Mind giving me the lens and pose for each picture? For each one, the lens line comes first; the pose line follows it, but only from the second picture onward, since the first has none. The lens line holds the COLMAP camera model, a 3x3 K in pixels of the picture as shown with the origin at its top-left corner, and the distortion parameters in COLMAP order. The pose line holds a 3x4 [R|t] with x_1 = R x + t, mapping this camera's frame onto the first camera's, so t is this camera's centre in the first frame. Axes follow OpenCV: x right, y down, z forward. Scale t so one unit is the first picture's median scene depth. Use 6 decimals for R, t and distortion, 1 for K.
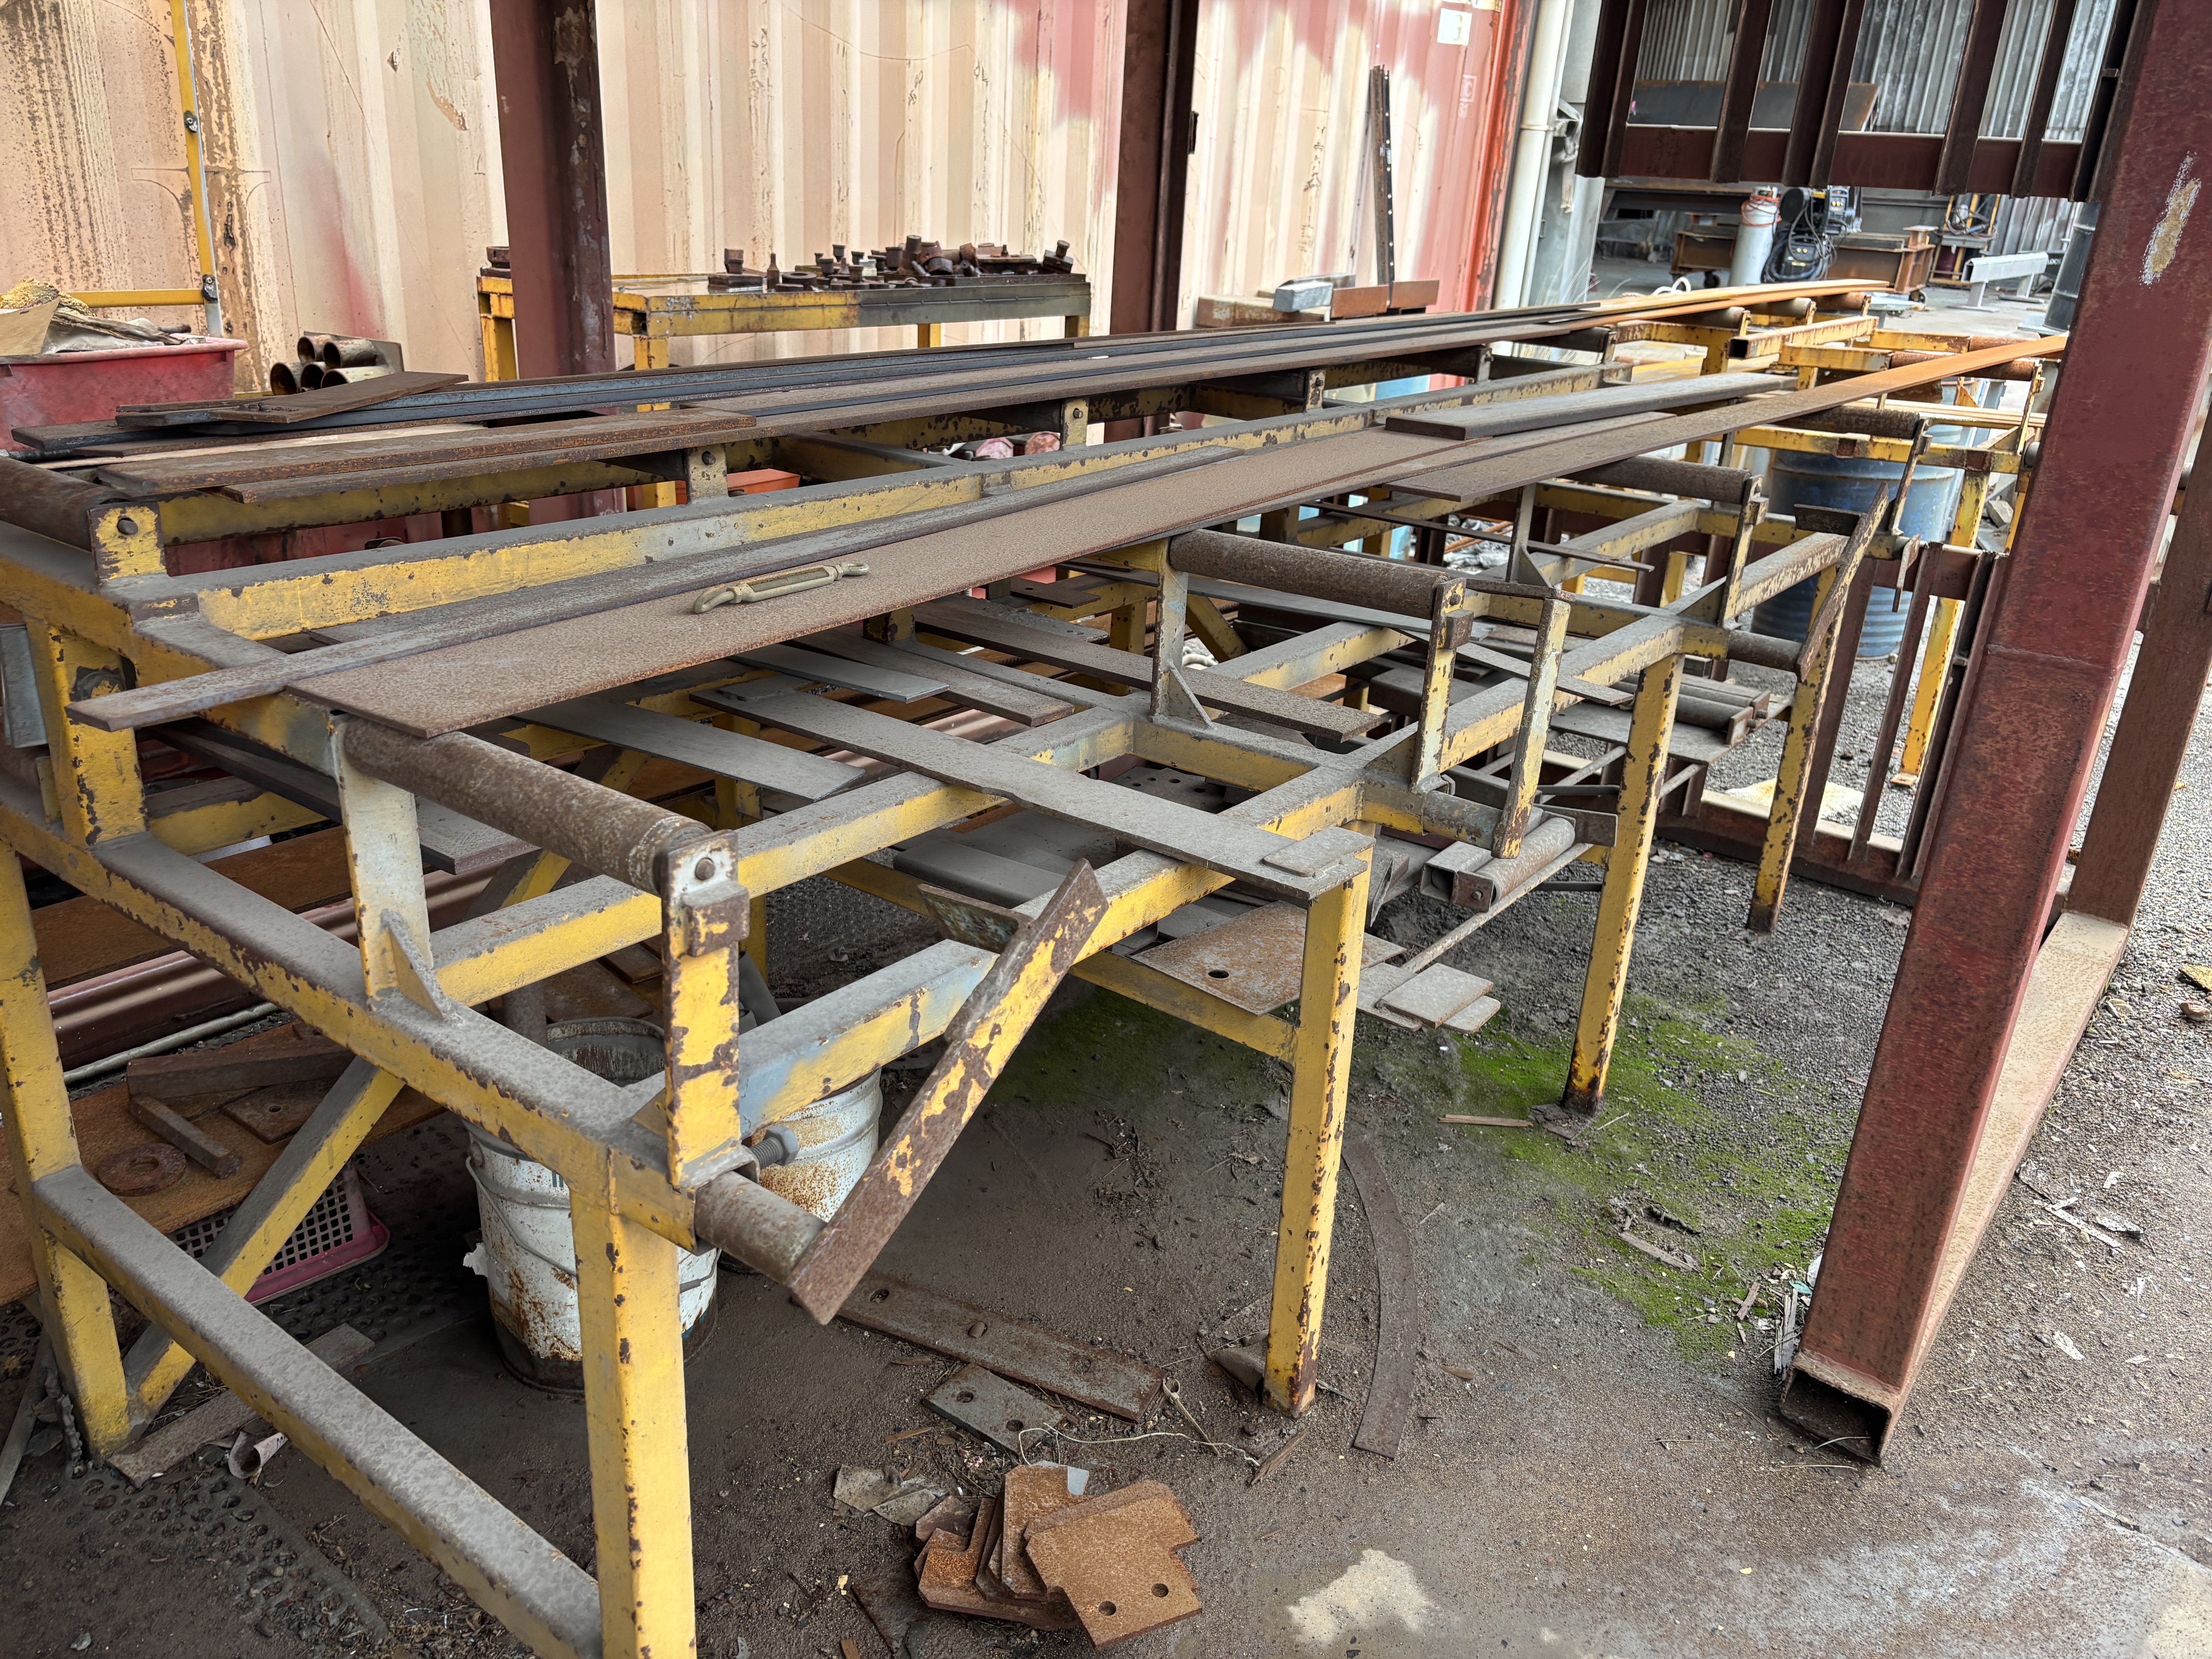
lens RADIAL K [[1692.6, 0, 1106.0], [0, 1692.6, 829.5], [0, 0, 1]] dist [0.015485, 0.003724]
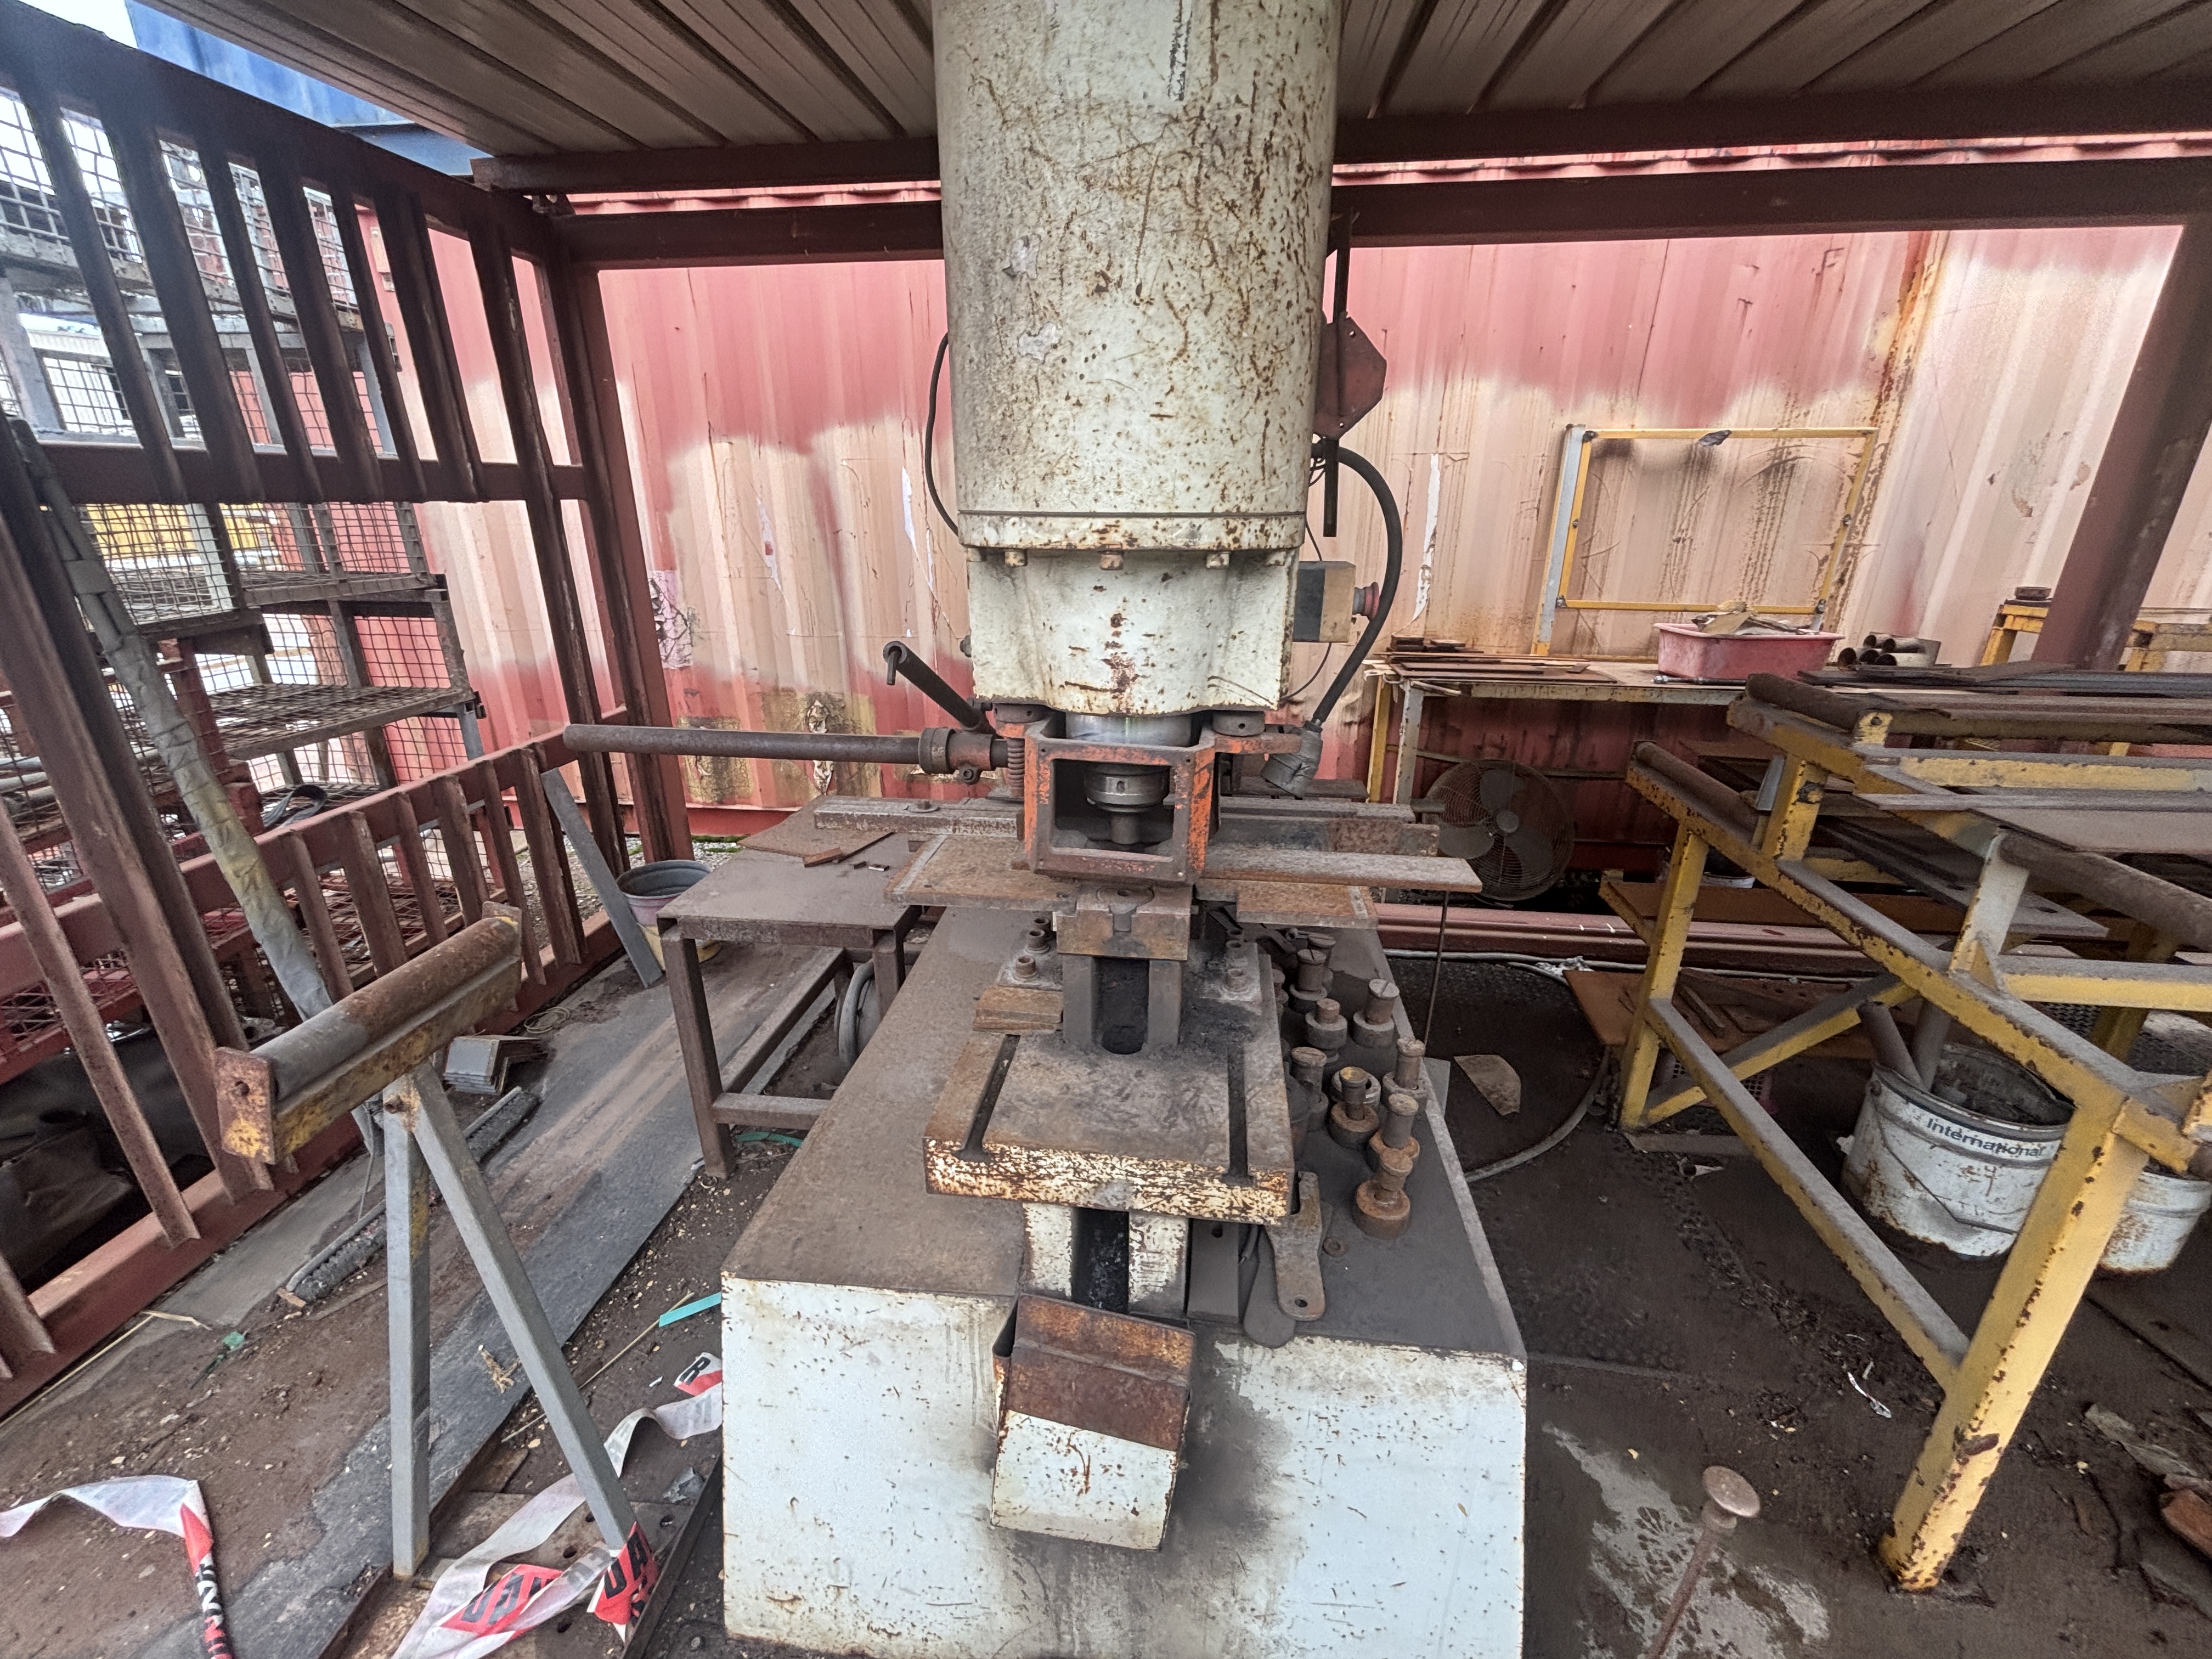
lens RADIAL K [[896.6, 0, 1106.3], [0, 896.6, 825.9], [0, 0, 1]] dist [0.004851, -0.000439]
pose [[0.501134, 0.247770, -0.829141, -0.048323], [-0.296933, 0.949198, 0.104180, 0.057448], [0.812832, 0.193991, 0.549247, -0.185711]]
